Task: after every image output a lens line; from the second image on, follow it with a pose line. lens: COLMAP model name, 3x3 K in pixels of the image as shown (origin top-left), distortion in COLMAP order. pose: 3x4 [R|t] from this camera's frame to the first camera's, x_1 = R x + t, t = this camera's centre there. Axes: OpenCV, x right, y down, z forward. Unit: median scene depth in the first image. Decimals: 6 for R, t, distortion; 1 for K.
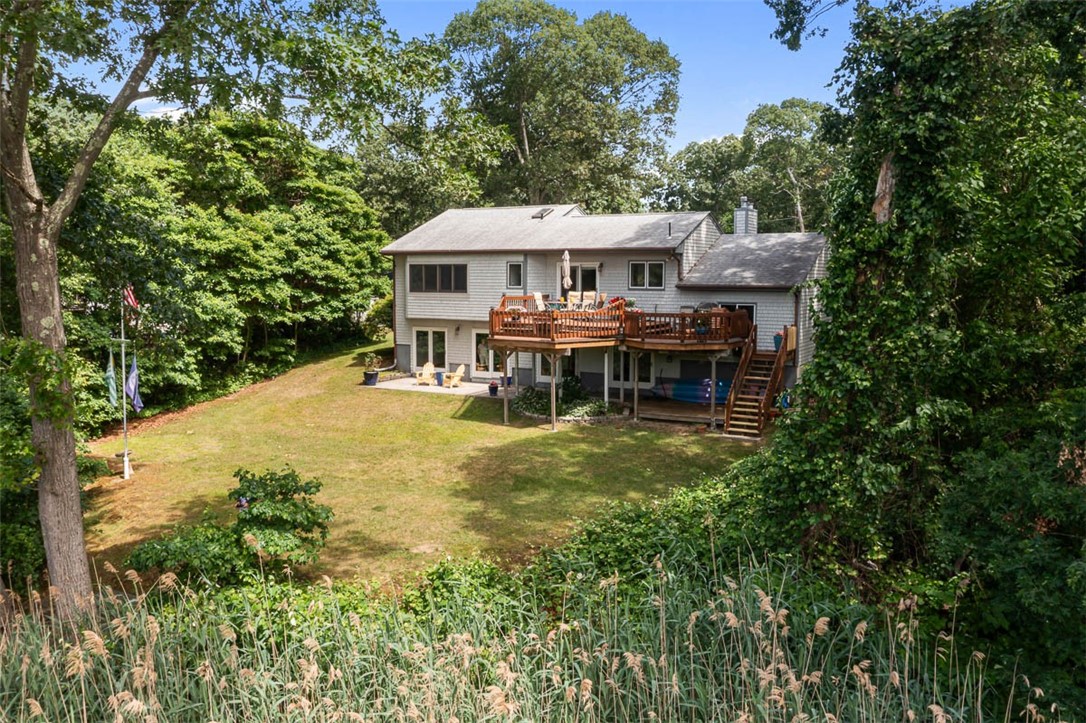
lens RADIAL K [[862.0, 0, 548.5], [0, 862.0, 363.5], [0, 0, 1]] dist [-0.009434, 0.011427]
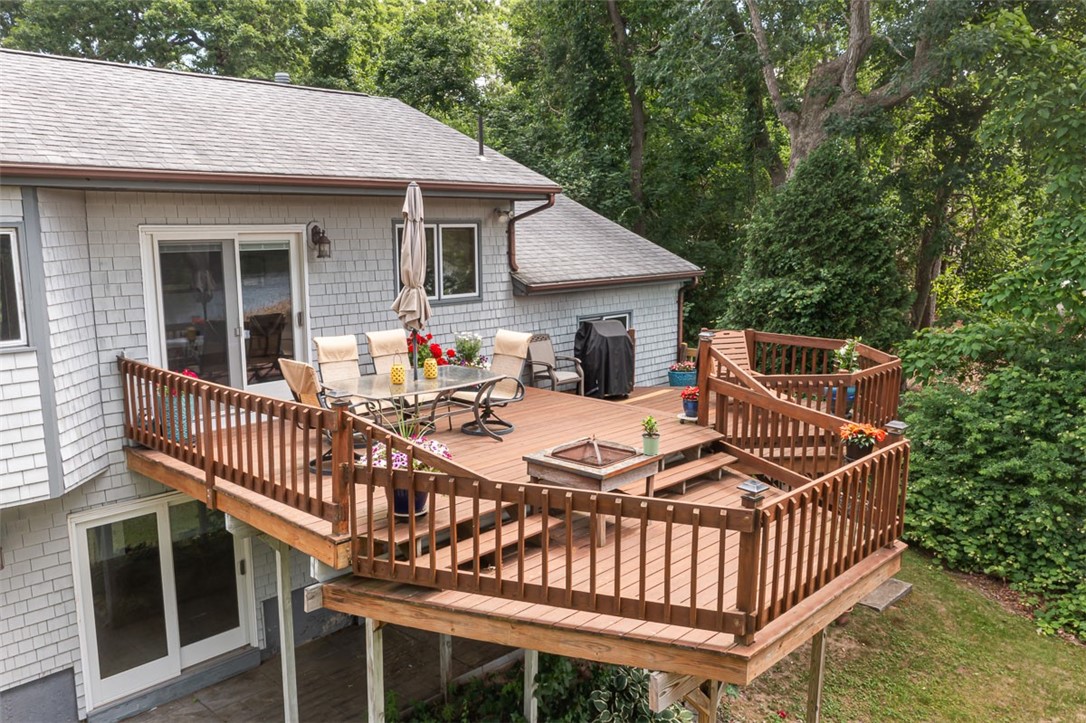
lens RADIAL K [[862.0, 0, 541.5], [0, 862.0, 362.4], [0, 0, 1]] dist [-0.009434, 0.011427]
pose [[0.239693, -0.160501, 0.957490, -0.202350], [0.103071, 0.984873, 0.139289, -0.098829], [-0.965362, 0.065303, 0.252610, 0.808426]]
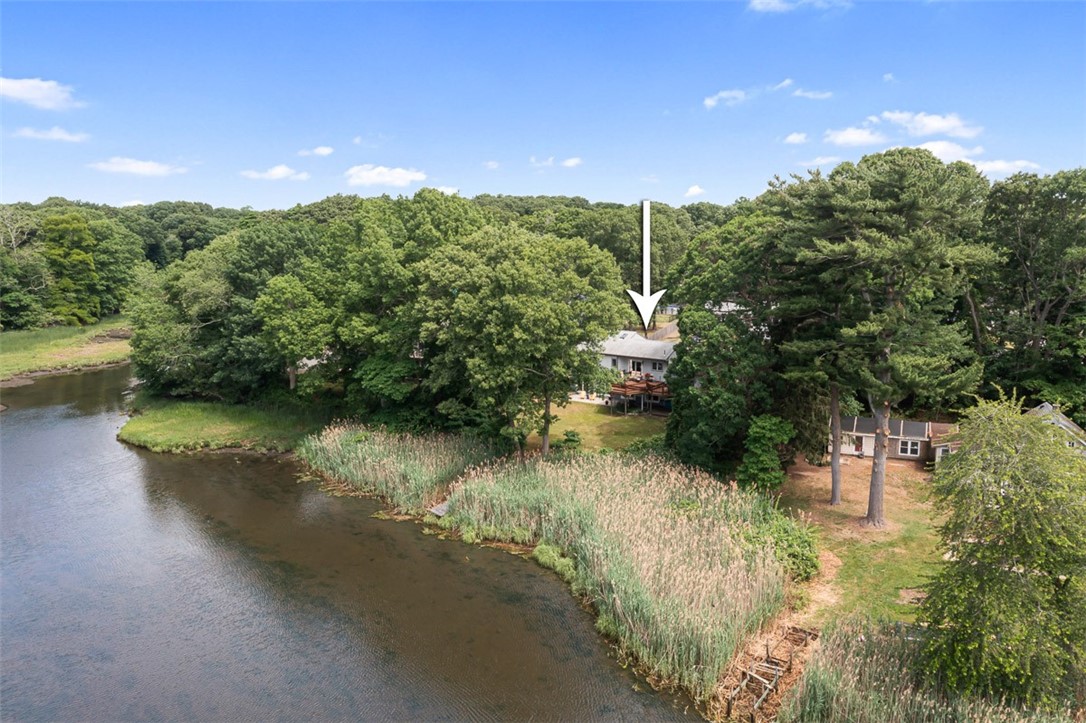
lens RADIAL K [[862.0, 0, 540.9], [0, 862.0, 368.3], [0, 0, 1]] dist [-0.009434, 0.011427]
pose [[0.993836, 0.011208, -0.110289, 0.037225], [-0.003425, 0.997506, 0.070505, -0.286399], [0.110804, -0.069693, 0.991396, -1.922041]]
